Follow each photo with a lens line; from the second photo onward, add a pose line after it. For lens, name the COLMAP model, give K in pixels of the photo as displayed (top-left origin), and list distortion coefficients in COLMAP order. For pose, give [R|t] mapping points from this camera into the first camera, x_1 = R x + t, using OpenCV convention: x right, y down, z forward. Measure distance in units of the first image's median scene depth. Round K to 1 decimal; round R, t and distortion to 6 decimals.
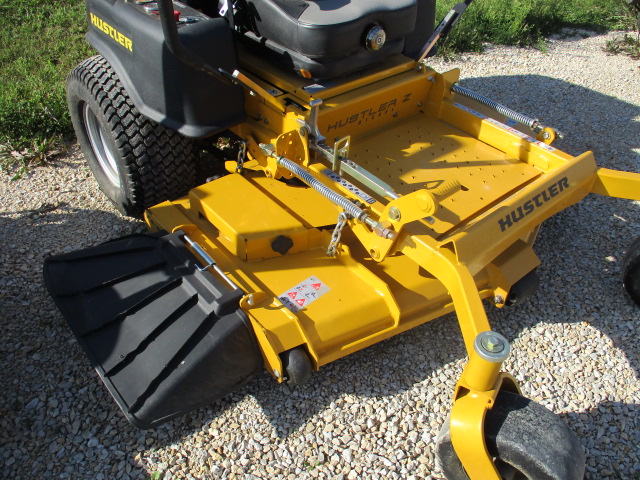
lens RADIAL K [[536.9, 0, 320.0], [0, 536.9, 240.0], [0, 0, 1]] dist [-0.019108, -0.007983]
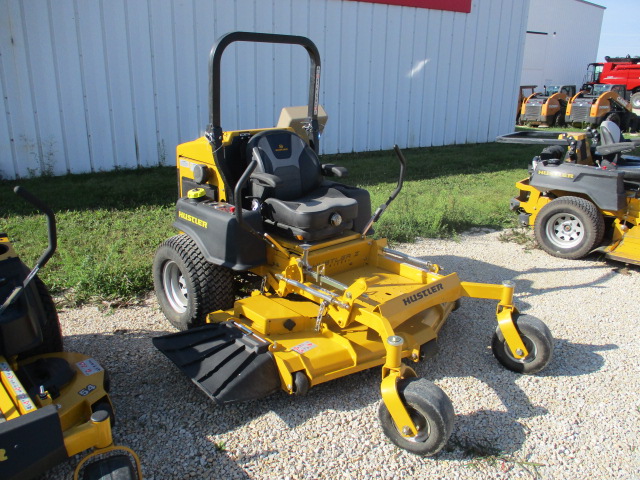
lens RADIAL K [[536.9, 0, 320.0], [0, 536.9, 240.0], [0, 0, 1]] dist [-0.019108, -0.007983]
pose [[0.998760, -0.018573, 0.046194, -0.046311], [0.035029, 0.921465, -0.386878, 0.445660], [-0.035381, 0.388016, 0.920973, -0.761801]]
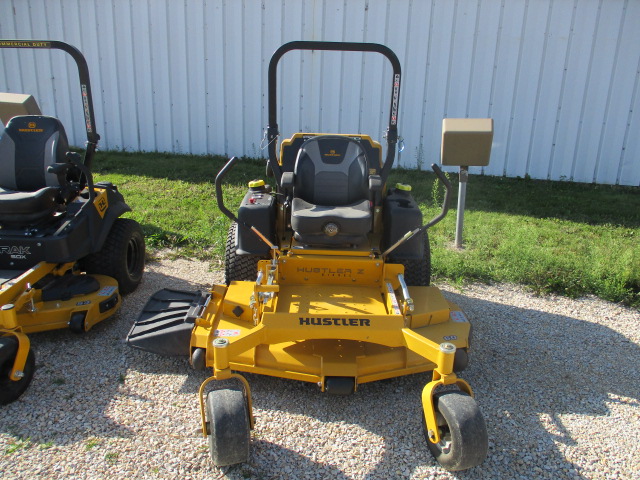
lens RADIAL K [[536.9, 0, 320.0], [0, 536.9, 240.0], [0, 0, 1]] dist [-0.019108, -0.007983]
pose [[0.762426, 0.198032, -0.616027, 1.295866], [-0.429161, 0.867258, -0.252358, 0.148829], [0.484280, 0.456780, 0.746207, -0.416699]]
